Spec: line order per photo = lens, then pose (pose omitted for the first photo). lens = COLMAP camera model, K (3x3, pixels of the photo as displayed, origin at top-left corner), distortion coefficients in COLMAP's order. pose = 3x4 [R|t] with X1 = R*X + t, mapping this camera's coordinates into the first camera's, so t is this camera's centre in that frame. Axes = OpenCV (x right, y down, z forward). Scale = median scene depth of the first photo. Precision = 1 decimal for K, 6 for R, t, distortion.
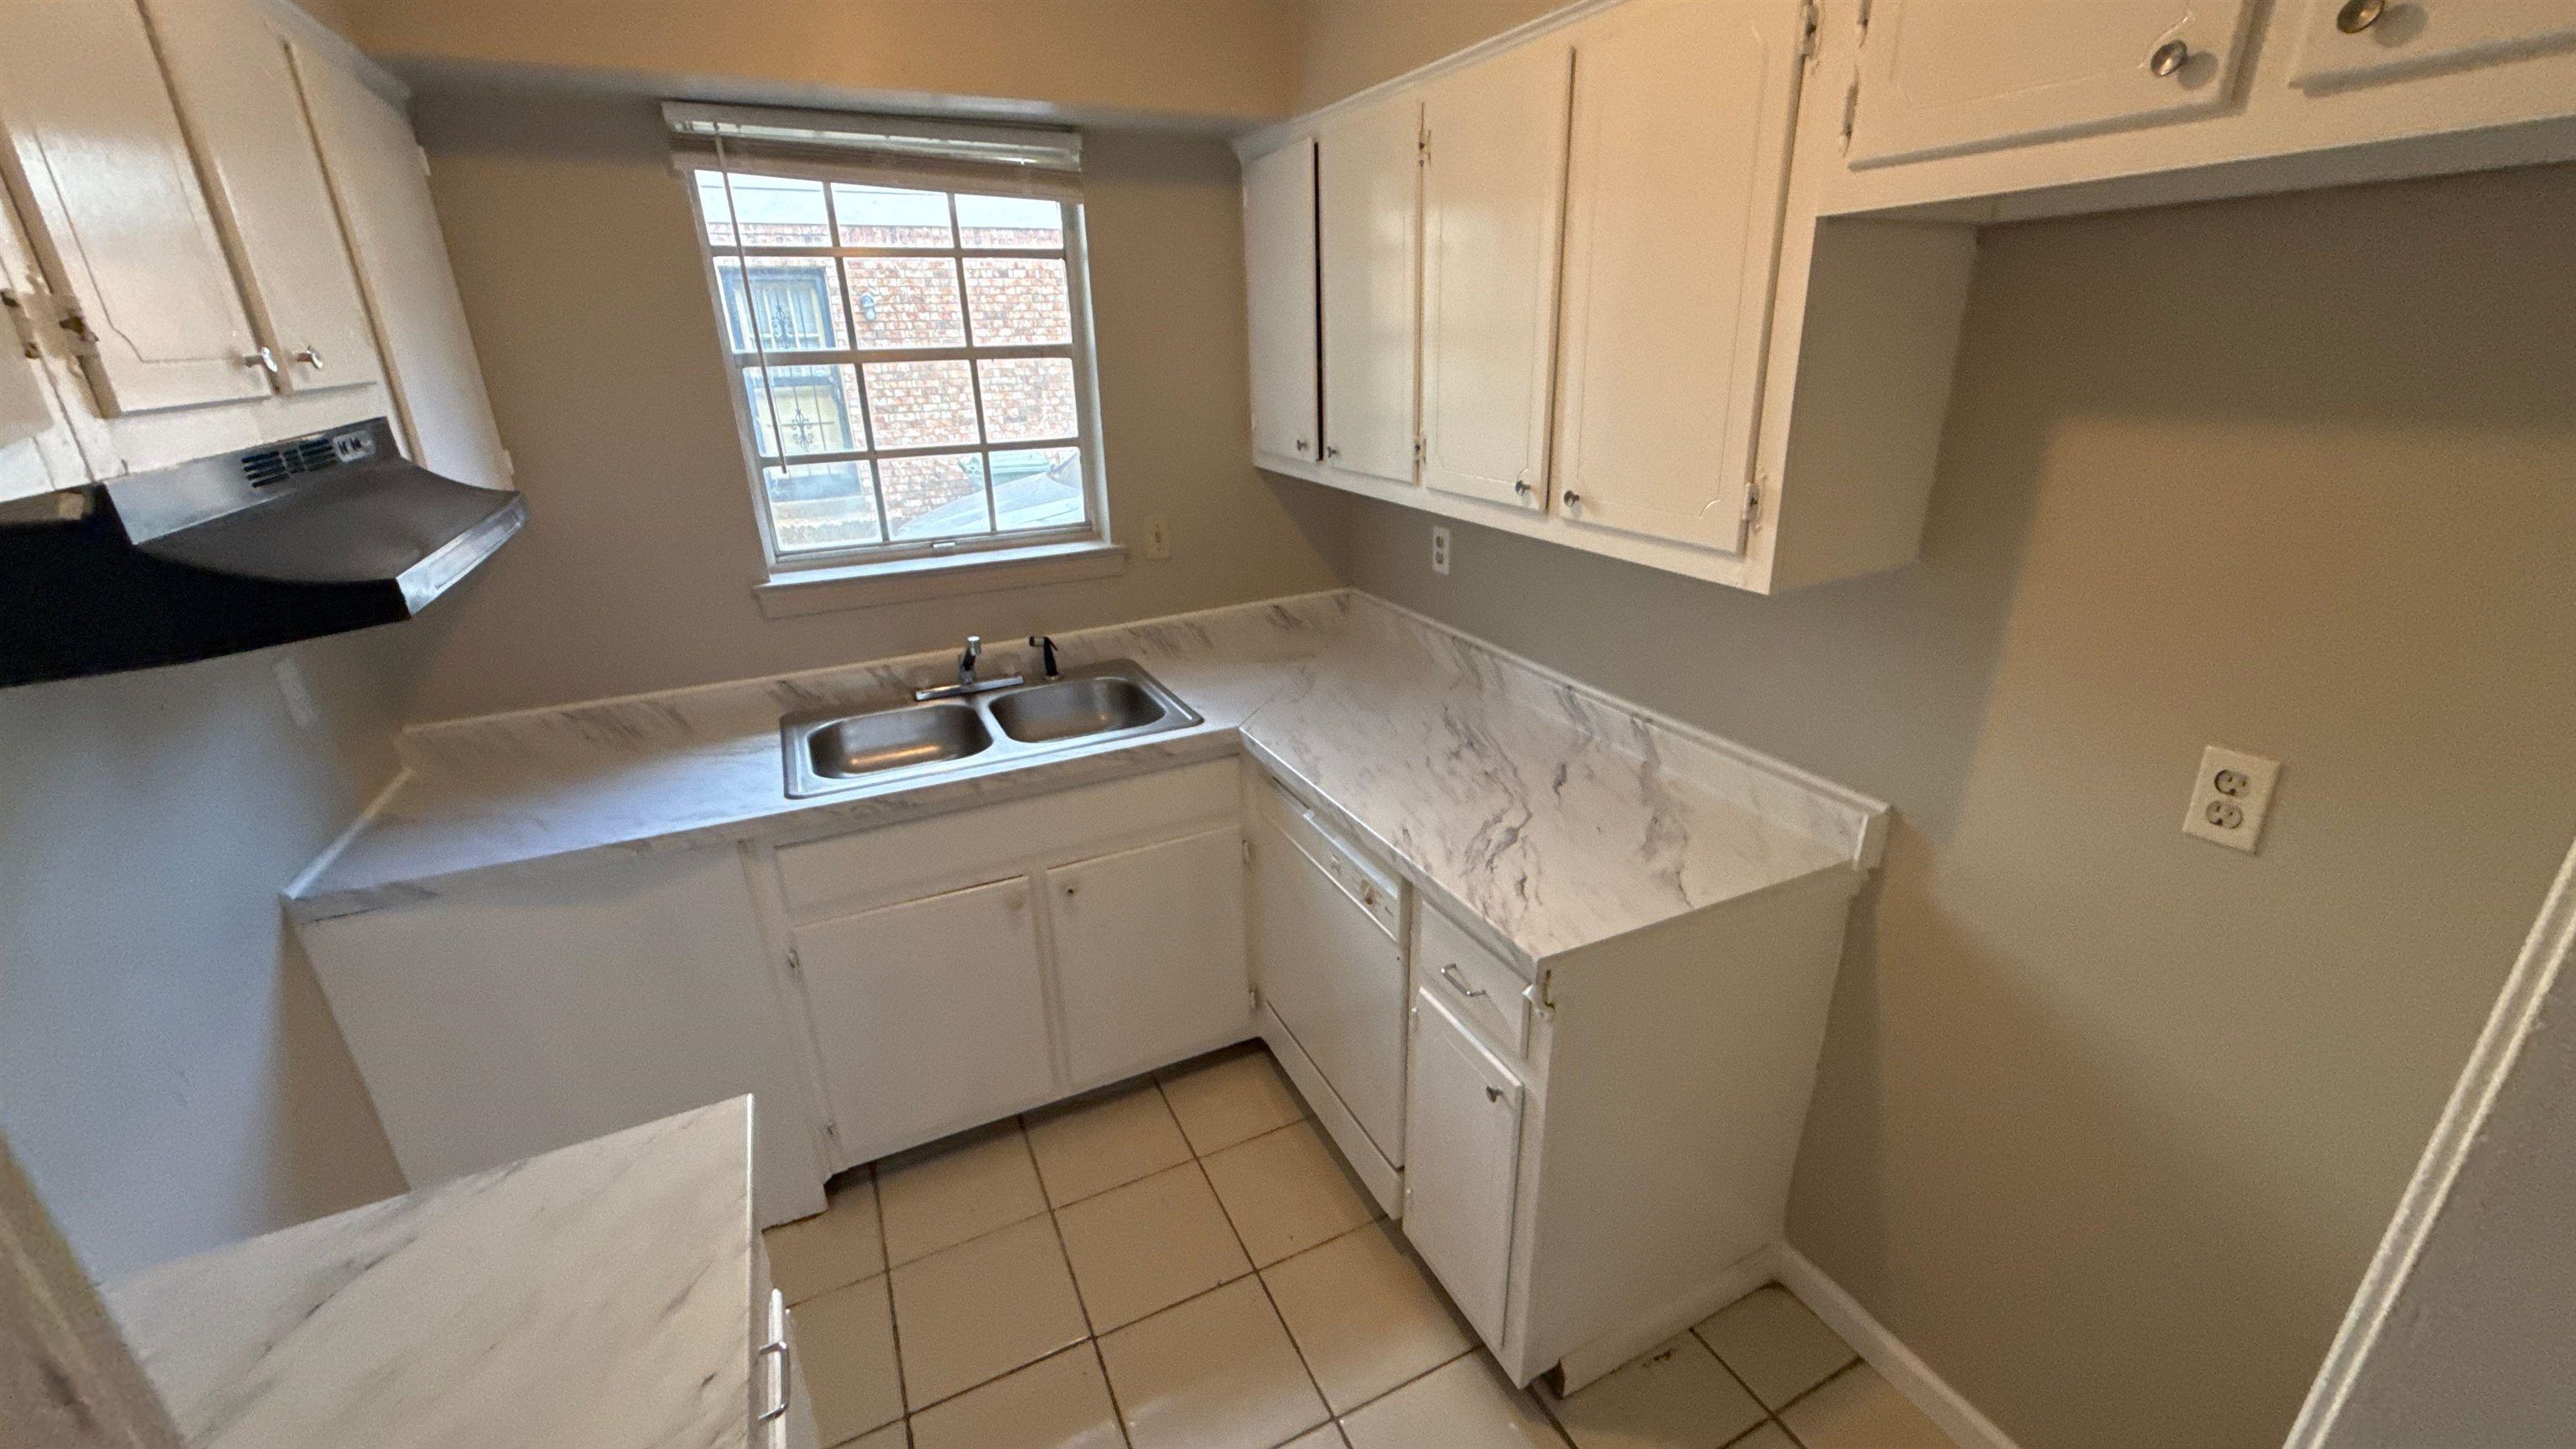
lens RADIAL K [[1024.8, 0, 1288.0], [0, 1024.8, 724.5], [0, 0, 1]] dist [0.003504, 0.000105]
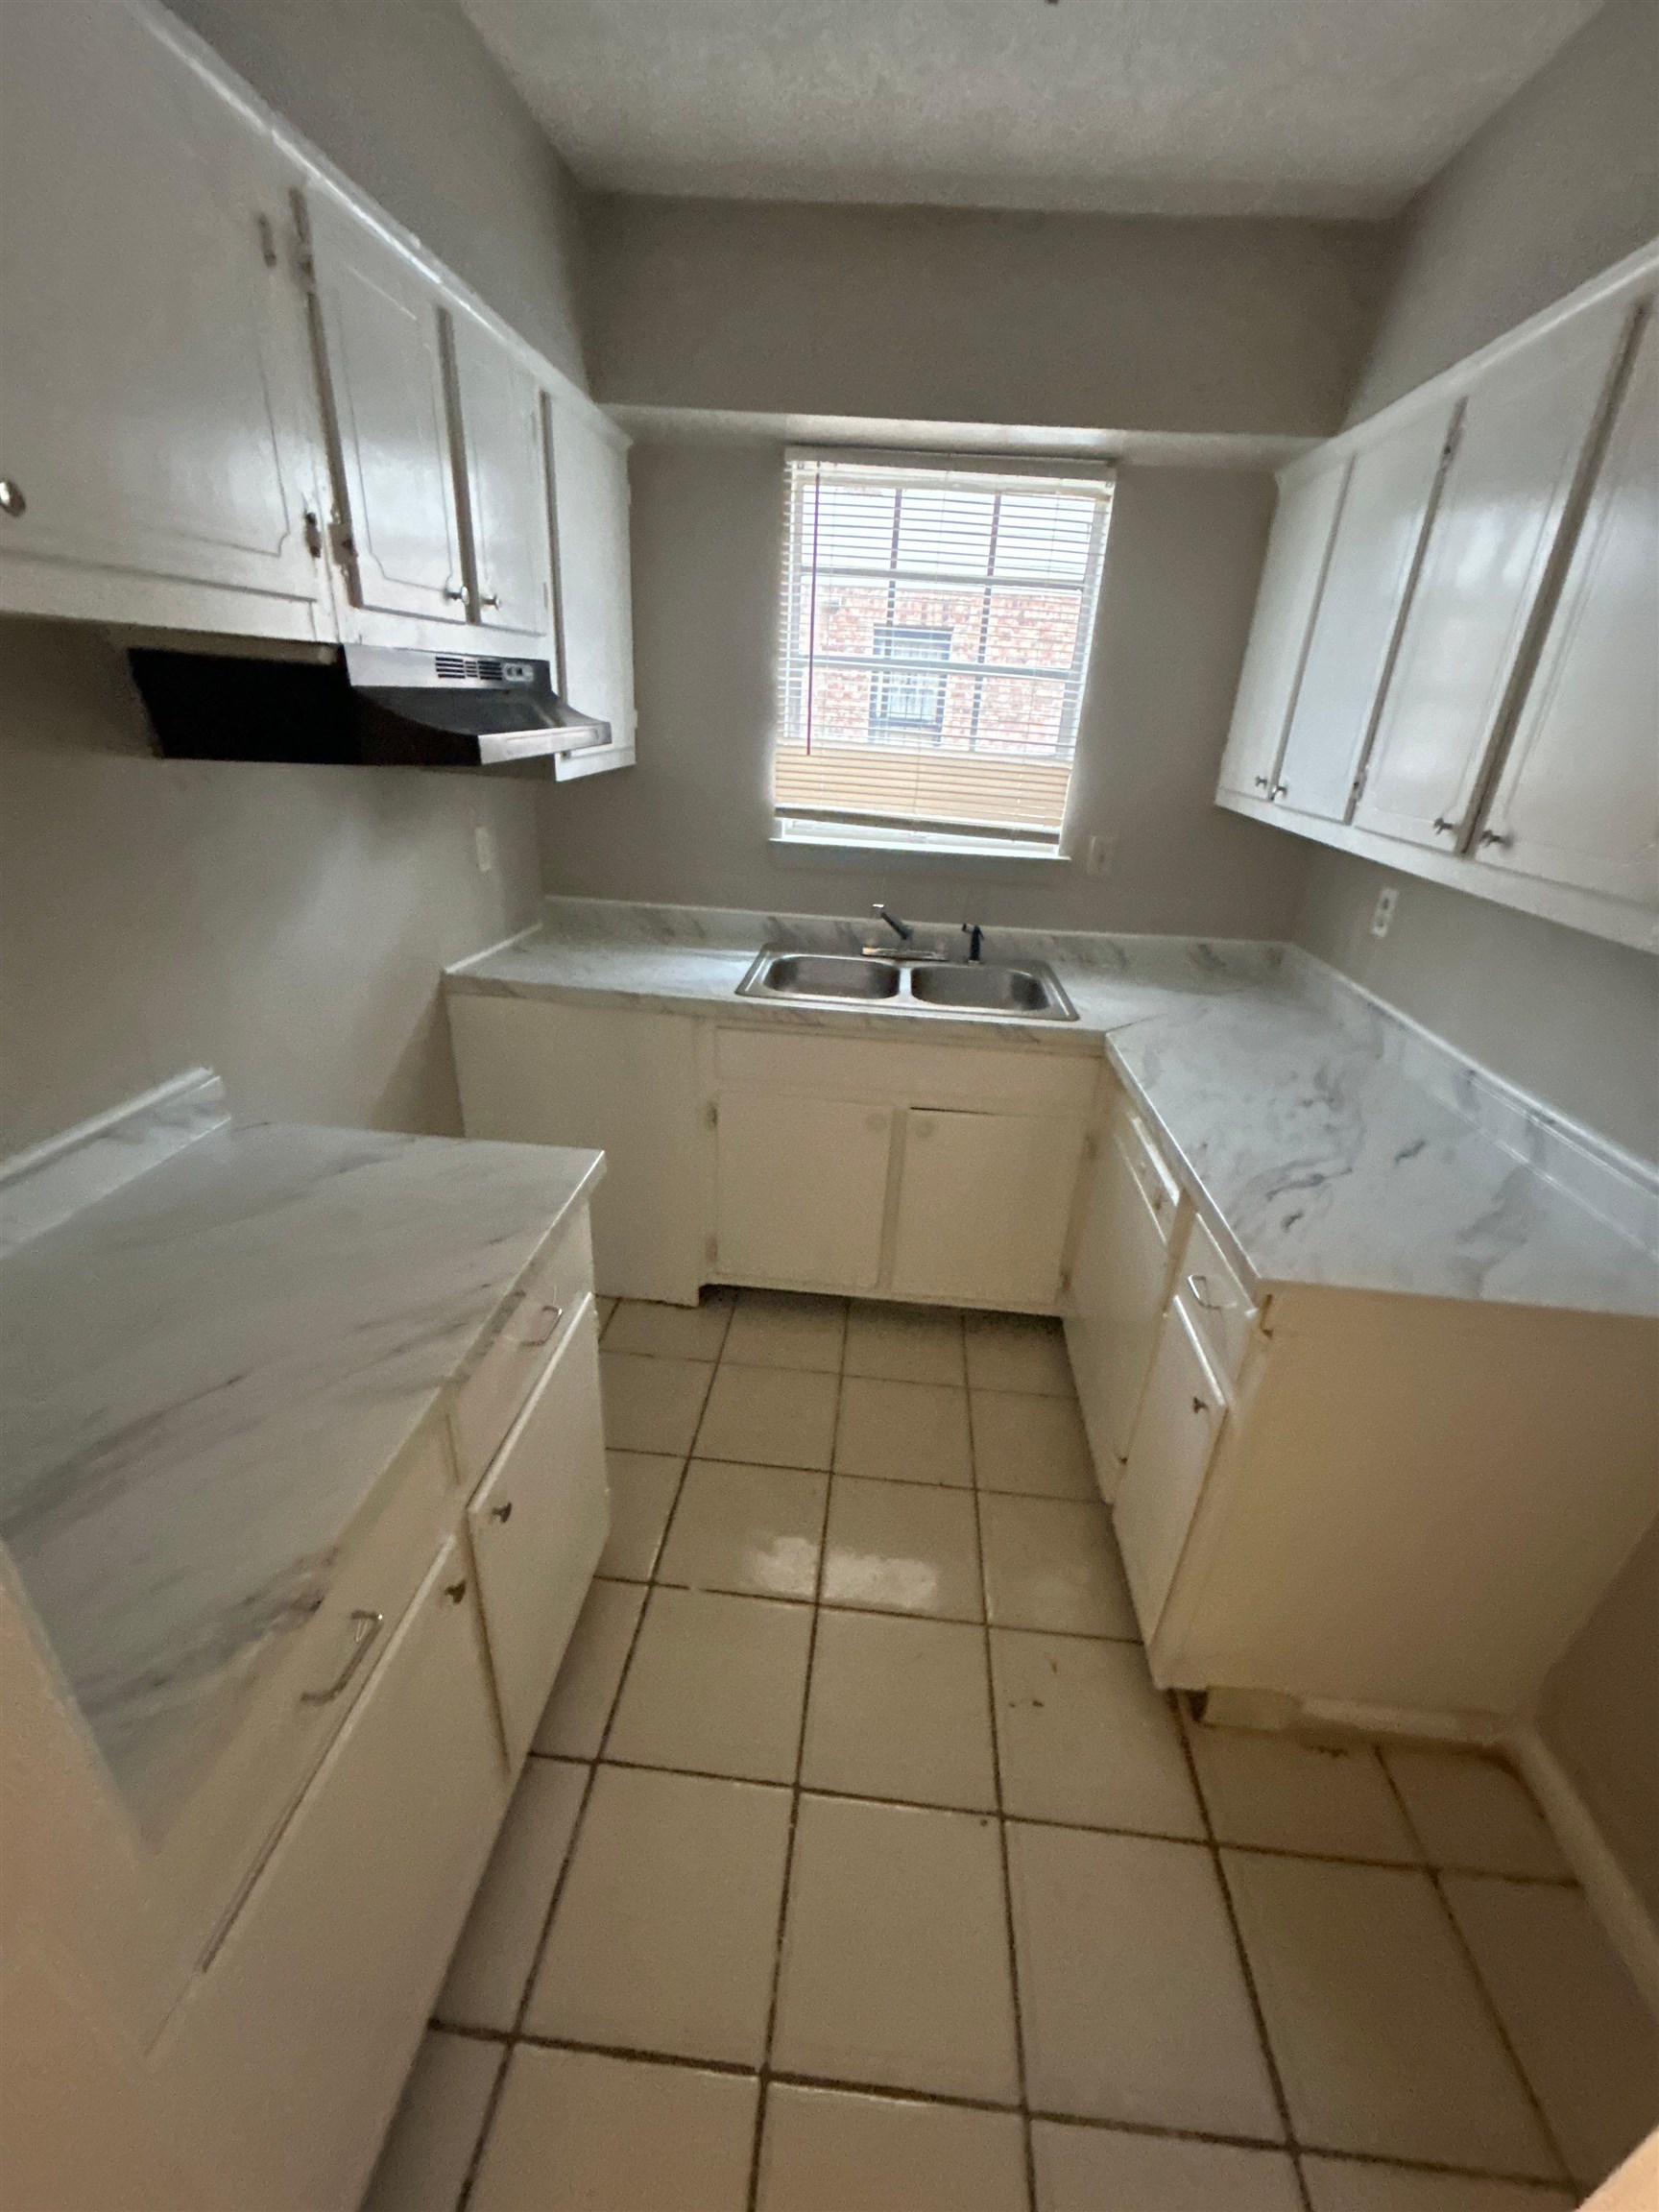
lens RADIAL K [[894.0, 0, 829.5], [0, 894.0, 1106.0], [0, 0, 1]] dist [0.000119, 0.000114]
pose [[0.860284, 0.272944, -0.430596, 0.144131], [-0.249739, 0.961952, 0.110807, 0.052472], [0.444457, 0.012211, 0.895717, 0.028317]]
